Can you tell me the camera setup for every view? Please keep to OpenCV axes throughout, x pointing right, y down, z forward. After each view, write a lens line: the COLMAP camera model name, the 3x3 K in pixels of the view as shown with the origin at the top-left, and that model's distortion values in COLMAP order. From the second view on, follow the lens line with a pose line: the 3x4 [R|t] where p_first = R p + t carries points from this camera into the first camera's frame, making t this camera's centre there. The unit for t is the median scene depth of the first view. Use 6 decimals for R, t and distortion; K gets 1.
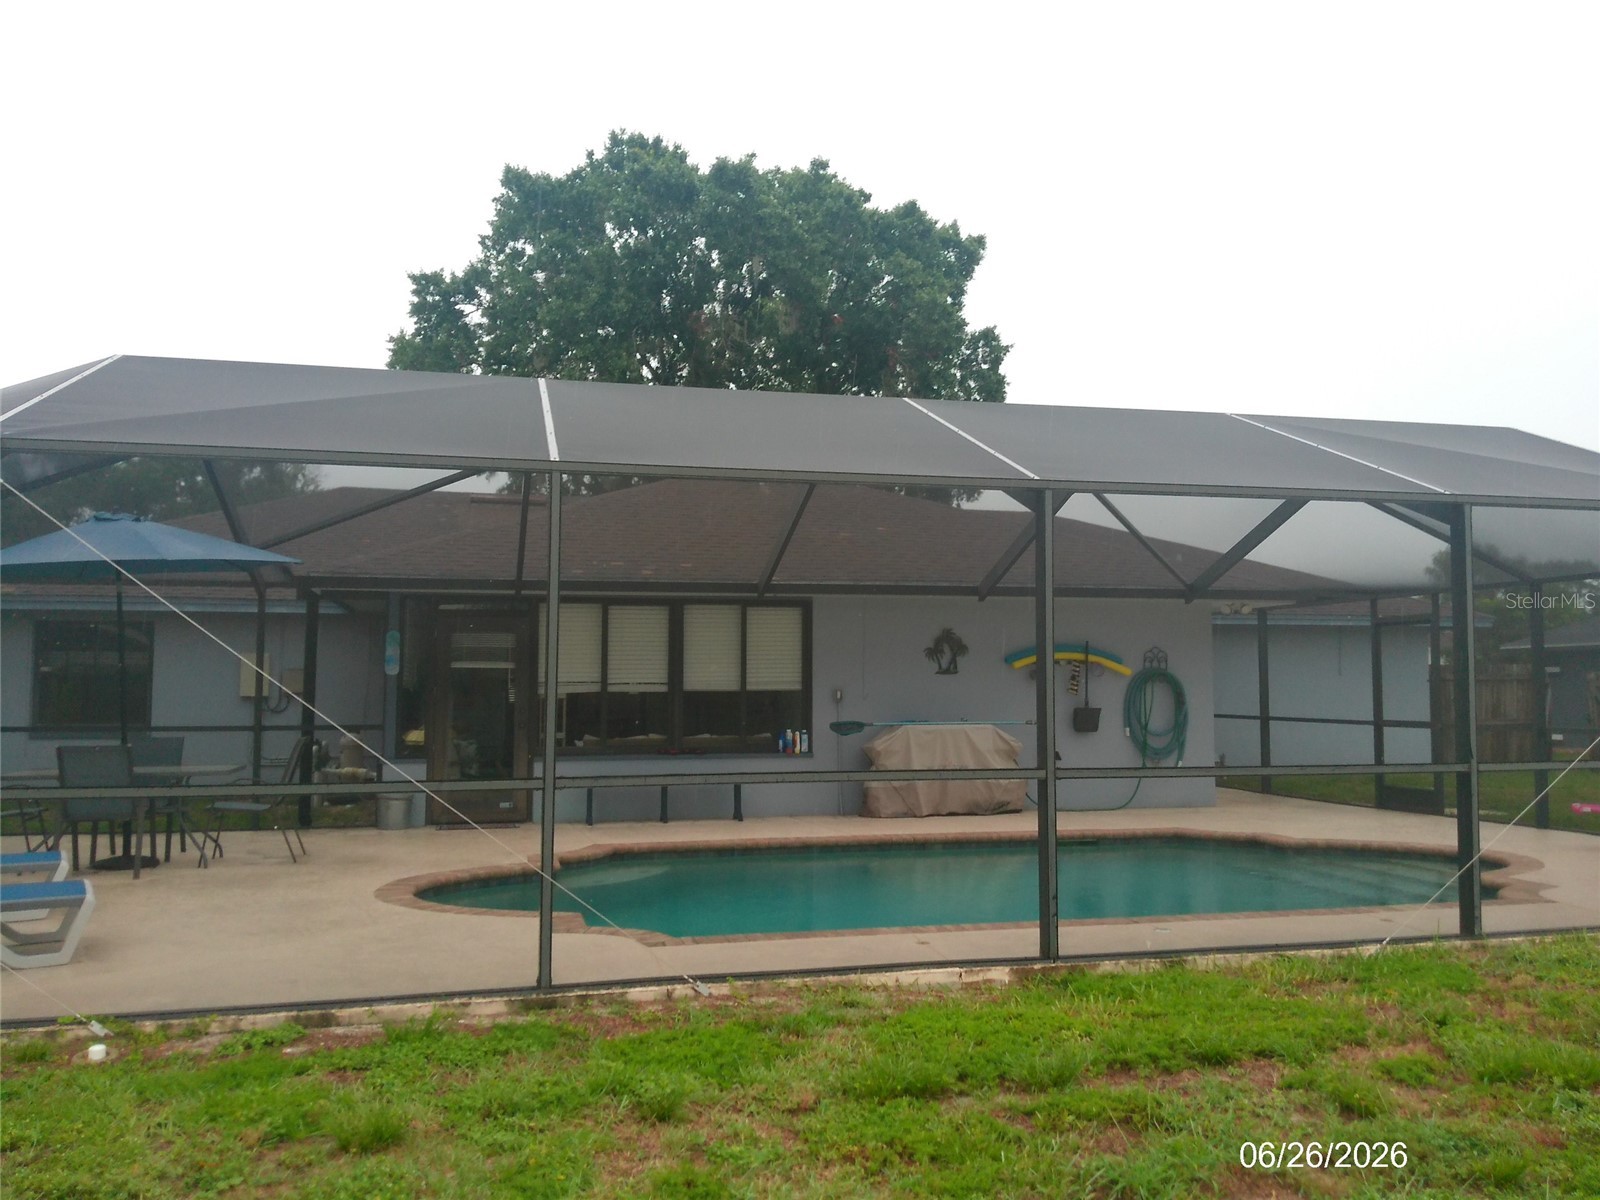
lens RADIAL K [[1314.4, 0, 797.8], [0, 1314.4, 596.5], [0, 0, 1]] dist [0.072785, -0.140517]
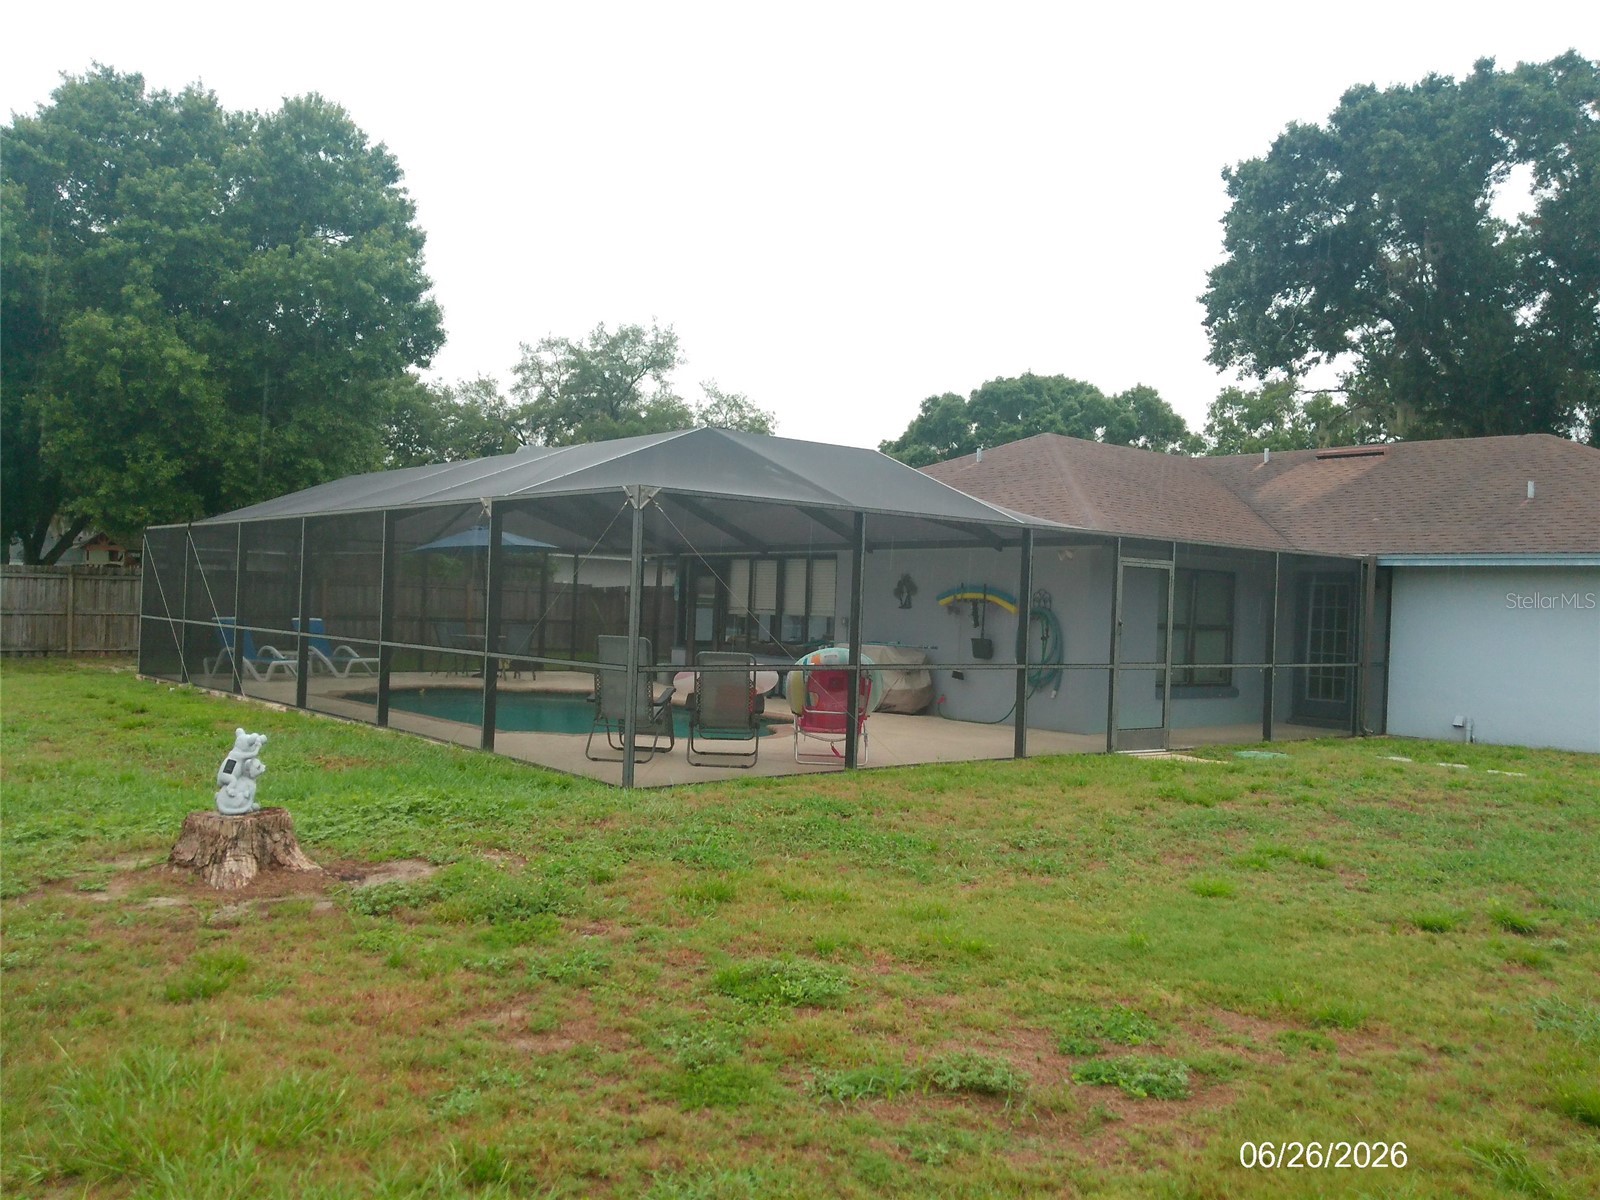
lens RADIAL K [[1314.4, 0, 799.7], [0, 1314.4, 603.3], [0, 0, 1]] dist [0.072785, -0.140517]
pose [[0.436735, 0.015136, -0.899463, 1.253670], [0.032796, 0.998926, 0.032734, 0.007211], [0.898992, -0.043795, 0.435770, 0.328725]]
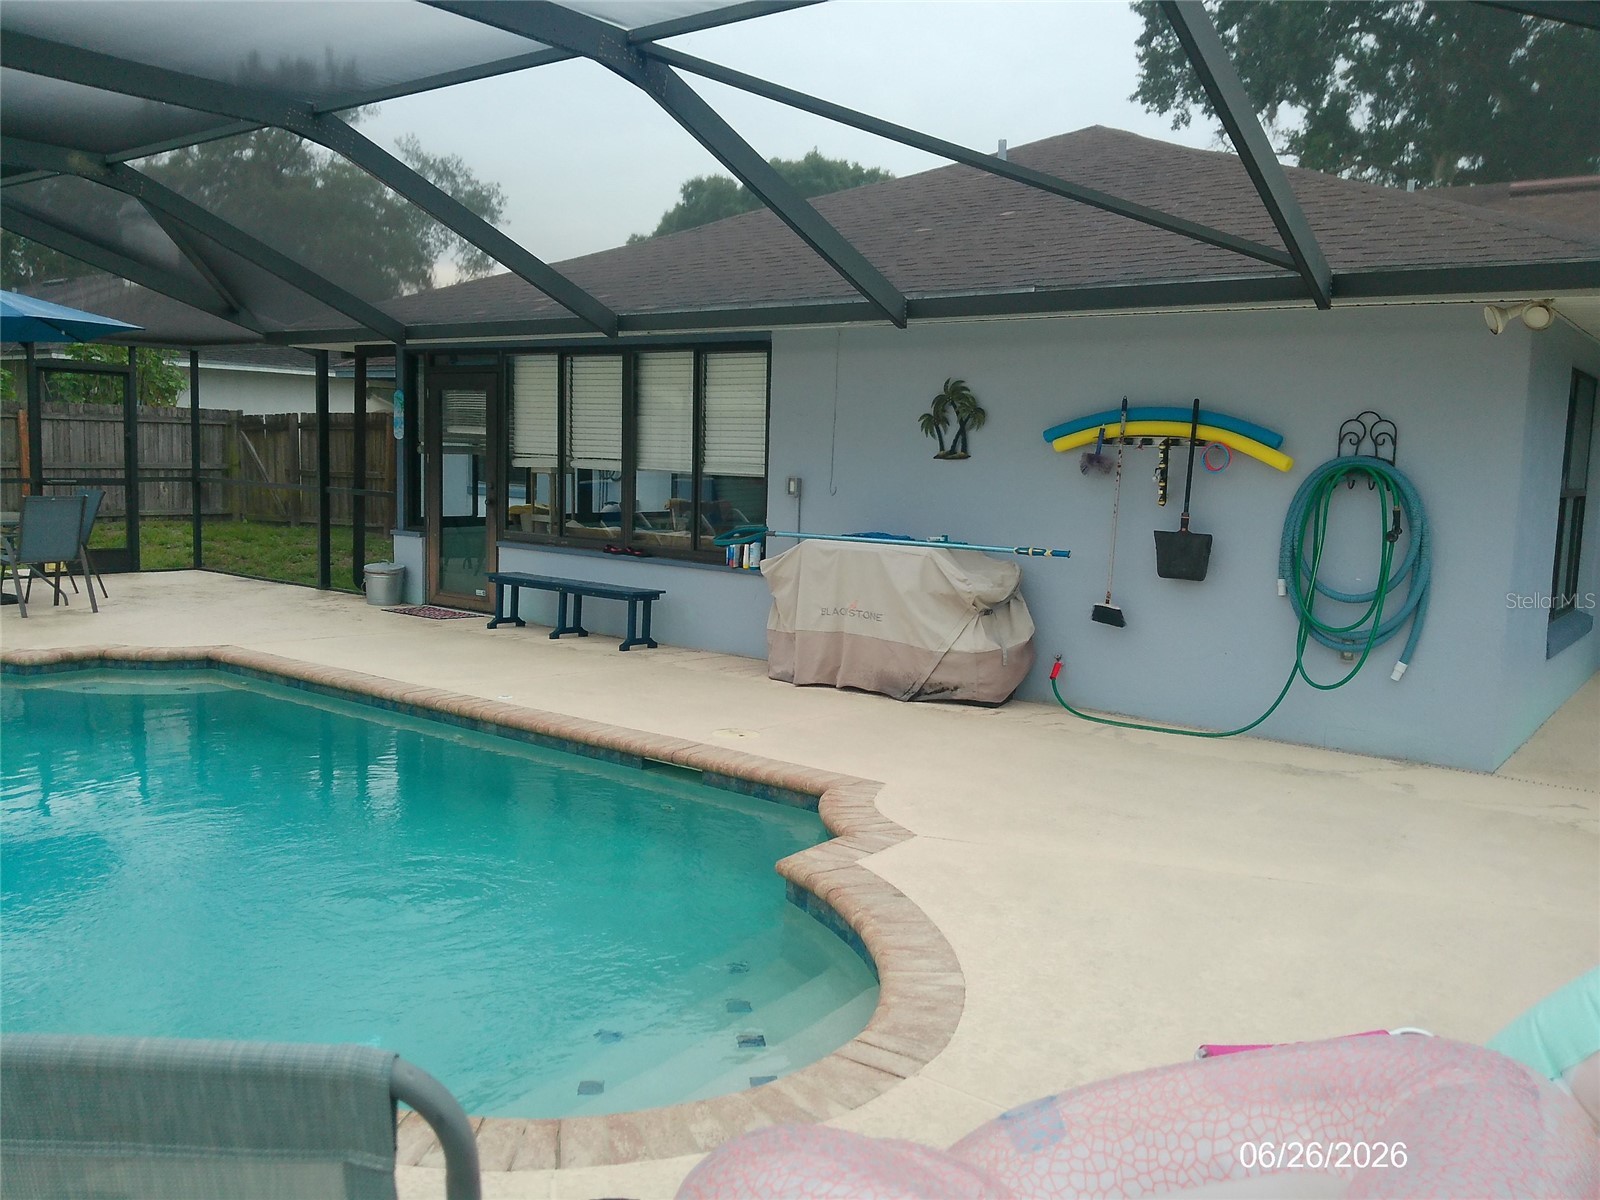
lens RADIAL K [[1314.4, 0, 800.9], [0, 1314.4, 609.4], [0, 0, 1]] dist [0.072785, -0.140517]
pose [[0.622193, 0.116429, -0.774157, 0.533683], [0.026614, 0.985162, 0.169552, 0.023751], [0.782411, -0.126098, 0.609863, 0.579204]]
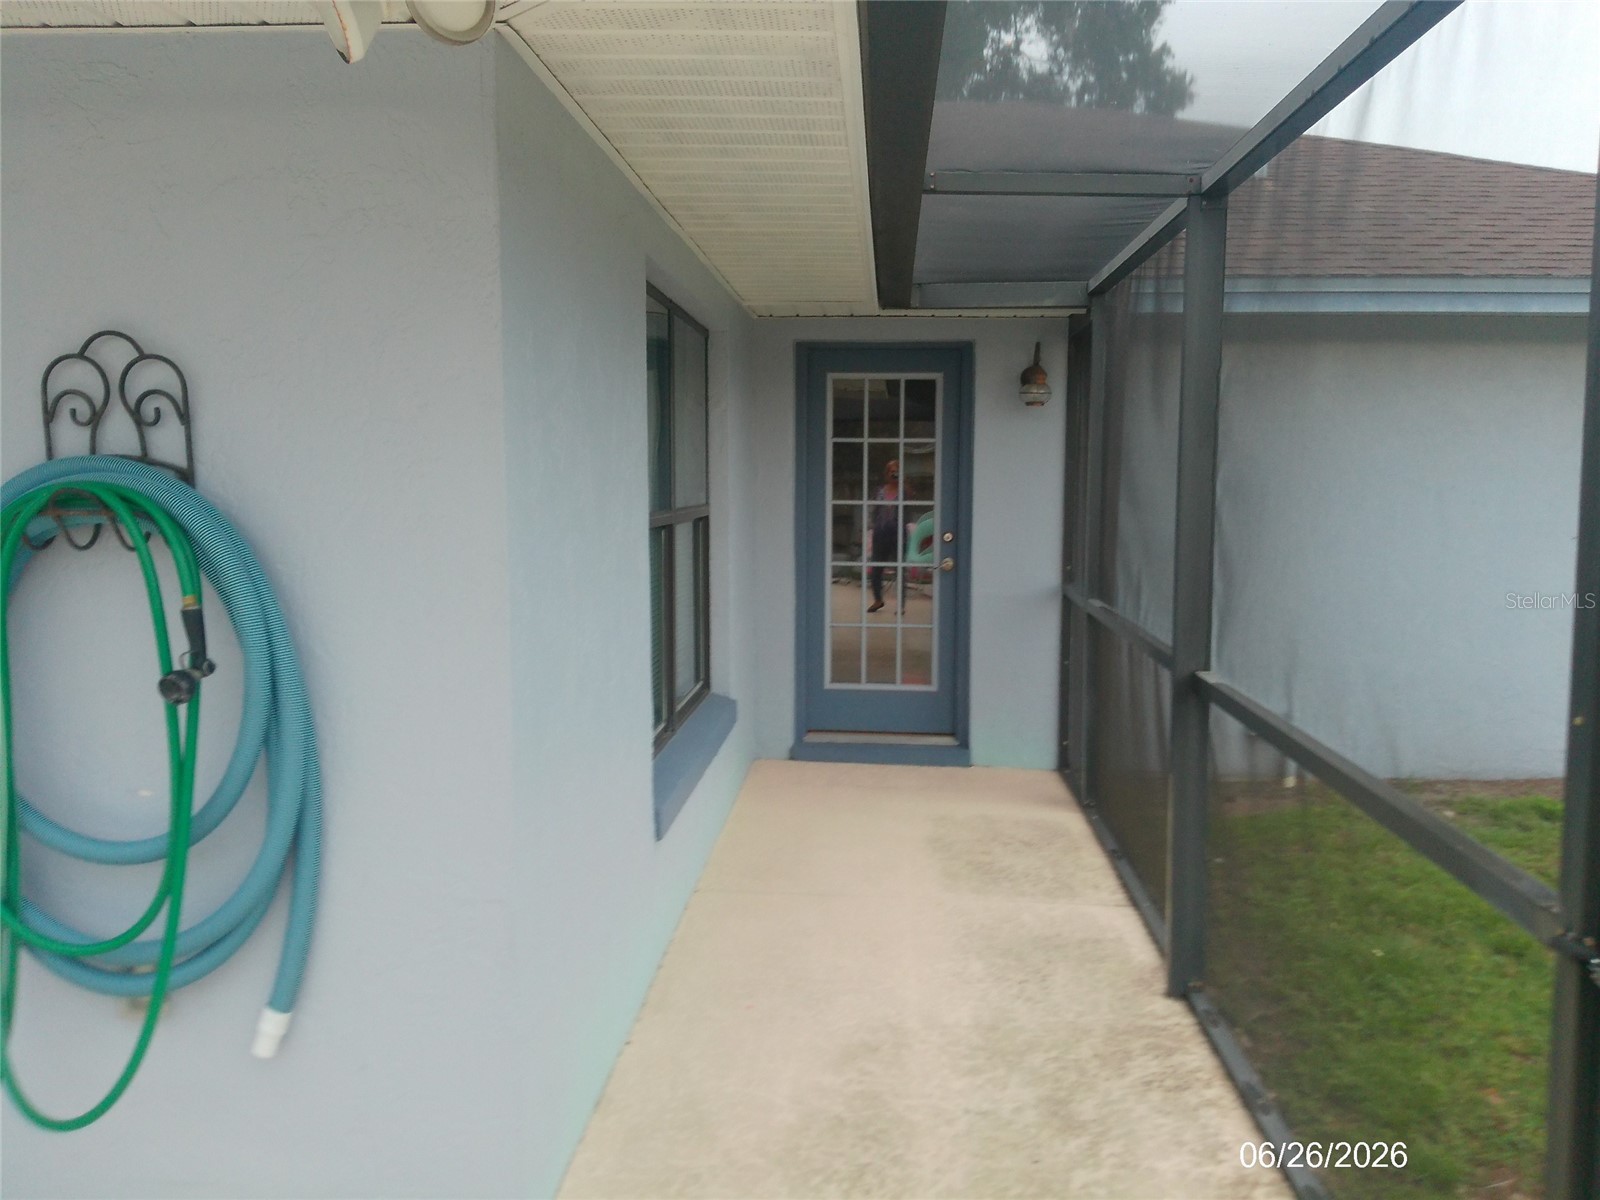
lens RADIAL K [[1314.4, 0, 804.6], [0, 1314.4, 605.5], [0, 0, 1]] dist [0.072785, -0.140517]
pose [[0.950271, 0.033031, -0.309667, 0.420512], [0.020887, 0.985360, 0.169202, 0.047764], [0.310722, -0.167255, 0.935670, 0.904052]]
